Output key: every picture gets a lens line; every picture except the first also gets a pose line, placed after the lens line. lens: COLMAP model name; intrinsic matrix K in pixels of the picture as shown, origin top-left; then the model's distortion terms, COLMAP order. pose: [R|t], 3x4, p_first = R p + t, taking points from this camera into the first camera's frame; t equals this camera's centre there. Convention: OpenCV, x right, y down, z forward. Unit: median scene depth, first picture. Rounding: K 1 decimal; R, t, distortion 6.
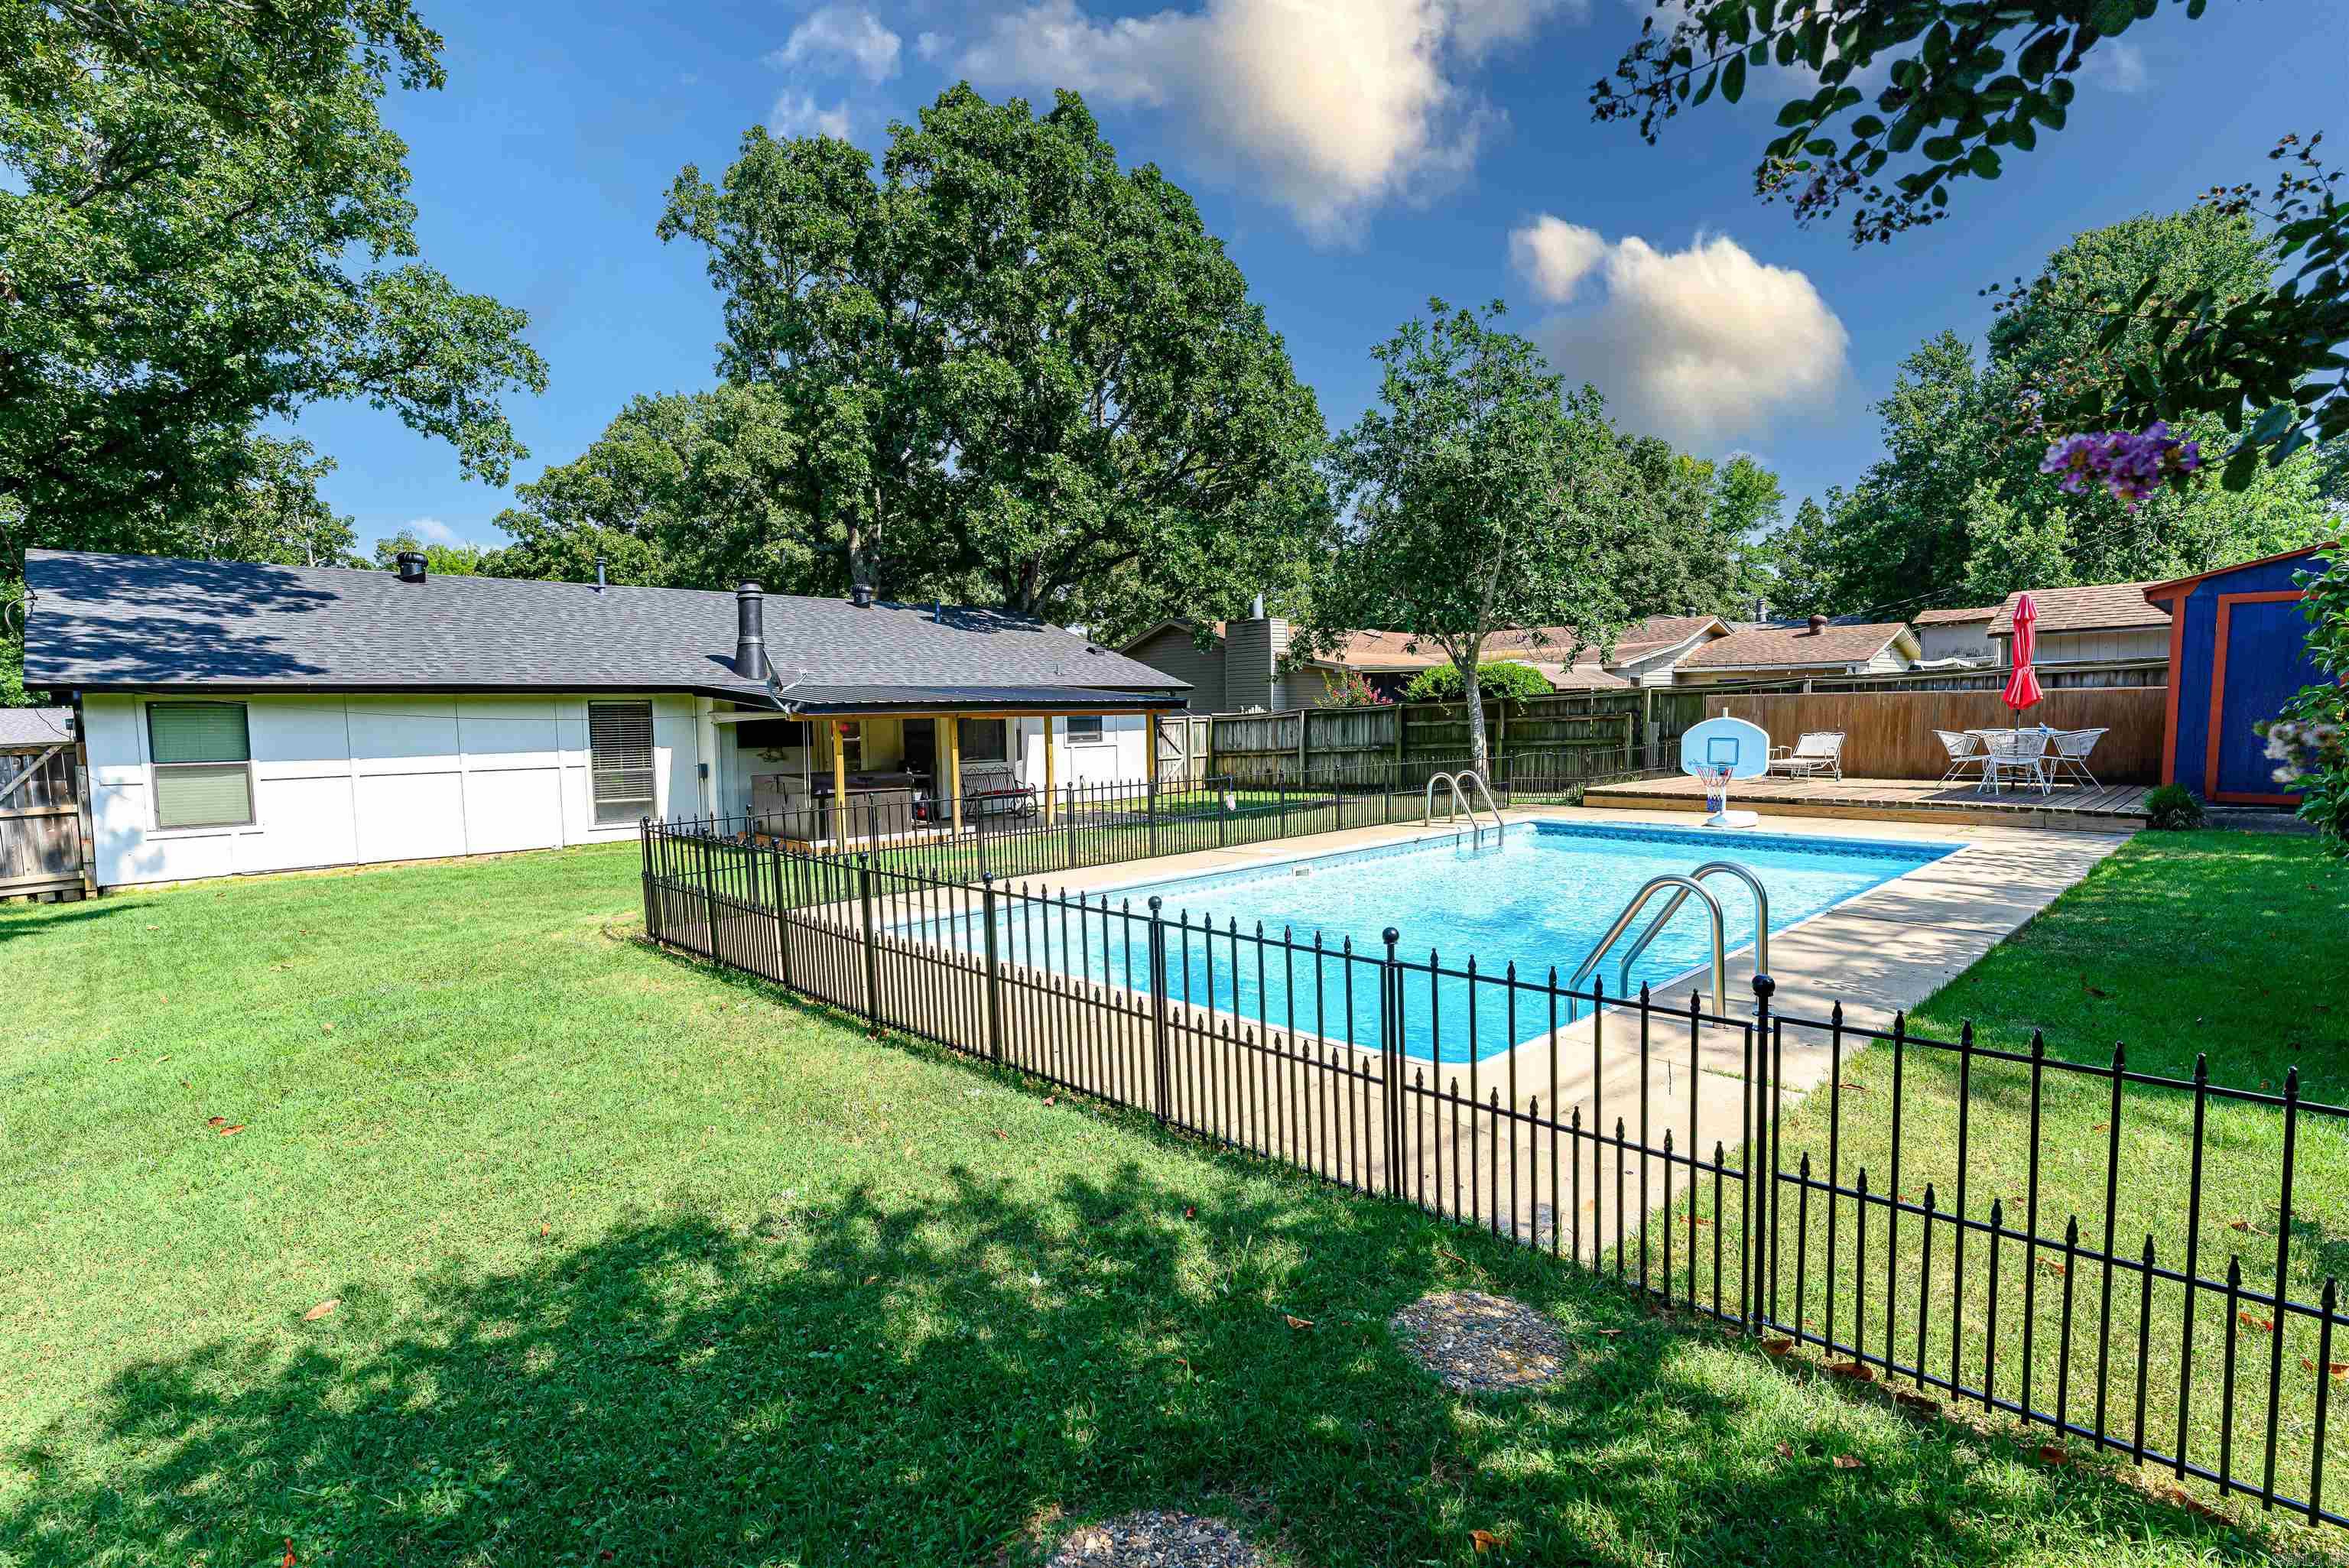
lens RADIAL K [[1107.1, 0, 1174.5], [0, 1107.1, 784.0], [0, 0, 1]] dist [0.002579, 0.000305]
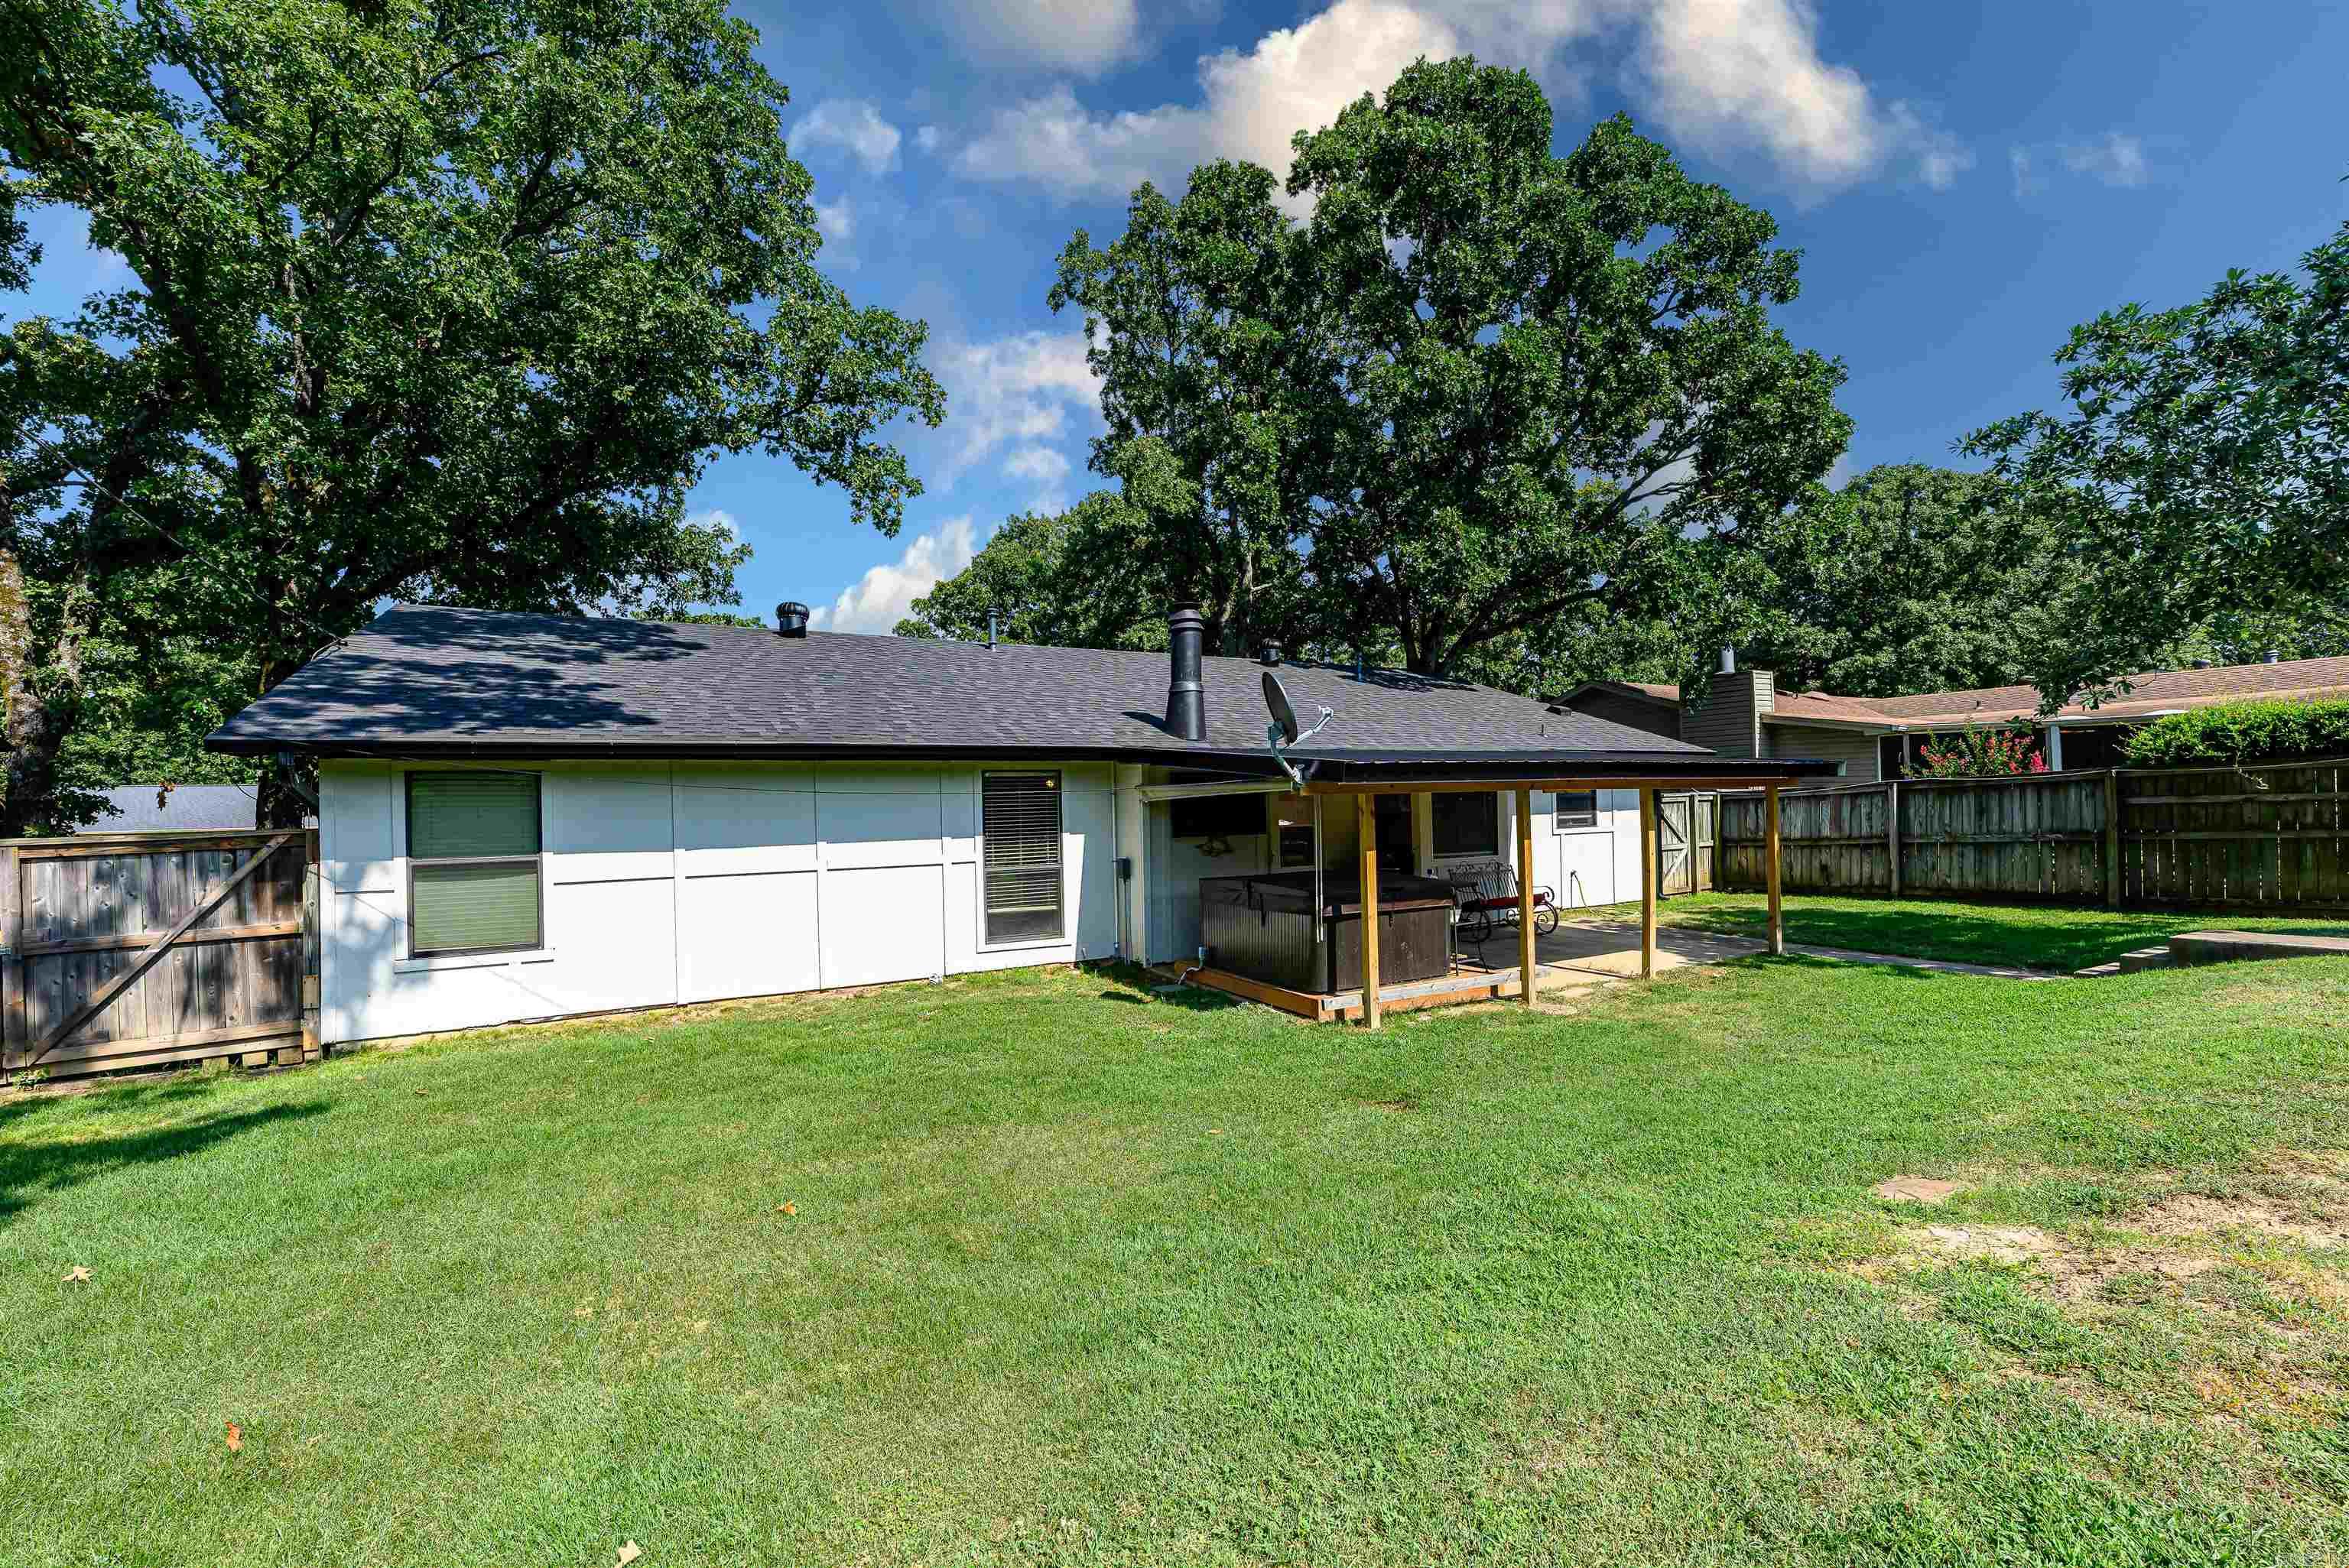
lens RADIAL K [[971.8, 0, 1187.9], [0, 971.8, 782.8], [0, 0, 1]] dist [-0.001575, -0.000239]
pose [[0.967617, -0.009099, -0.252260, -0.191228], [-0.011042, 0.996868, -0.078311, -0.015289], [0.252182, 0.078560, 0.964486, 0.338363]]
